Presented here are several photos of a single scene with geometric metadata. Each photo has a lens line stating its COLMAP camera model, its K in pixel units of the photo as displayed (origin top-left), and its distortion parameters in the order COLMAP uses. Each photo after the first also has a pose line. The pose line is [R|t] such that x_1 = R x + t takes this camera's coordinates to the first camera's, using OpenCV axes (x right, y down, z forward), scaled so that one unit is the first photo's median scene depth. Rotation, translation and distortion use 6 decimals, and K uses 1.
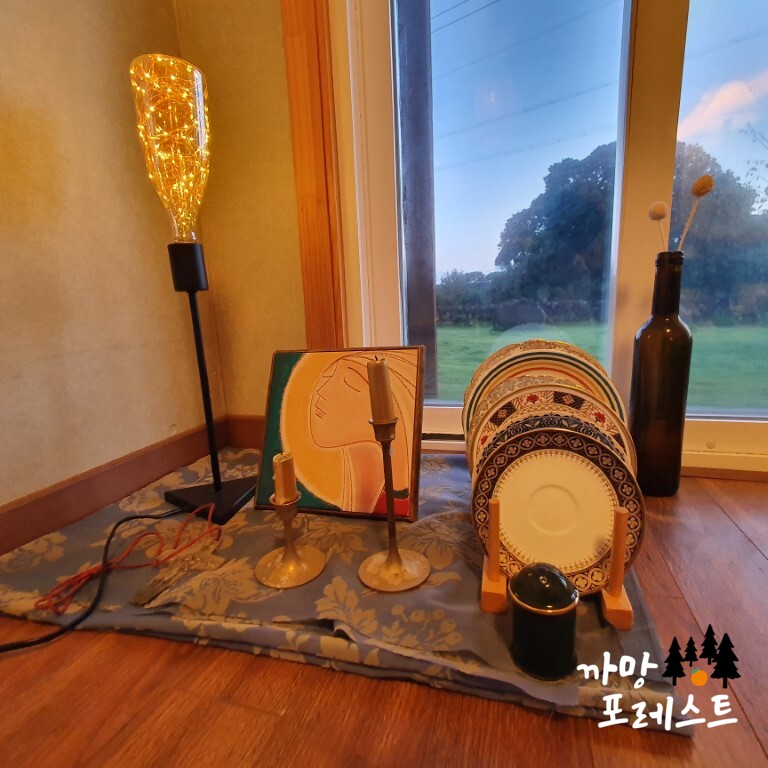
lens RADIAL K [[447.6, 0, 384.0], [0, 447.6, 384.0], [0, 0, 1]] dist [0.022686, -0.000738]
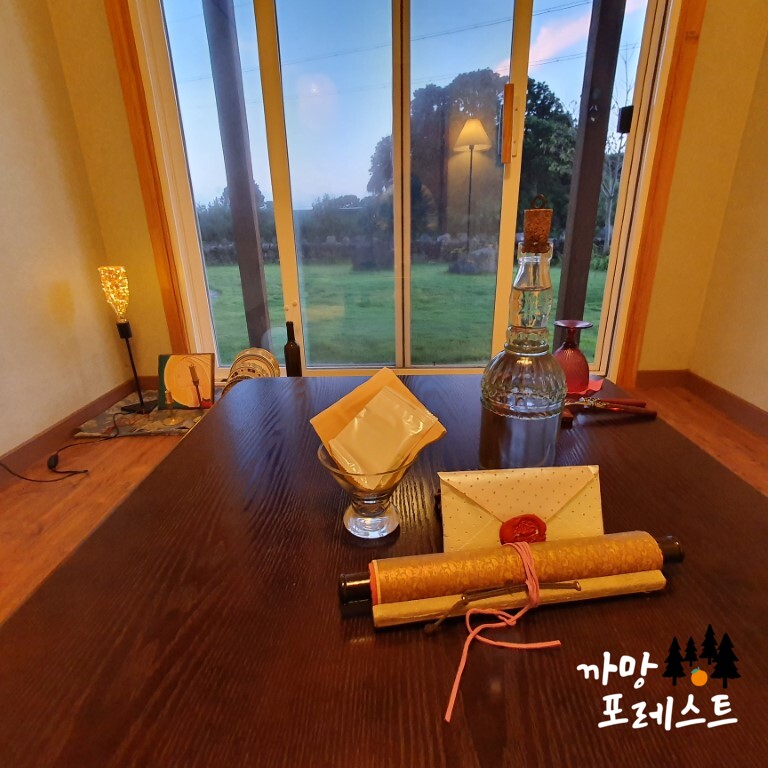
lens RADIAL K [[447.6, 0, 384.0], [0, 447.6, 384.0], [0, 0, 1]] dist [0.022686, -0.000738]
pose [[0.964586, -0.064513, 0.255759, 0.404039], [0.023944, 0.987042, 0.158668, -0.326793], [-0.262681, -0.146925, 0.953631, -2.209886]]
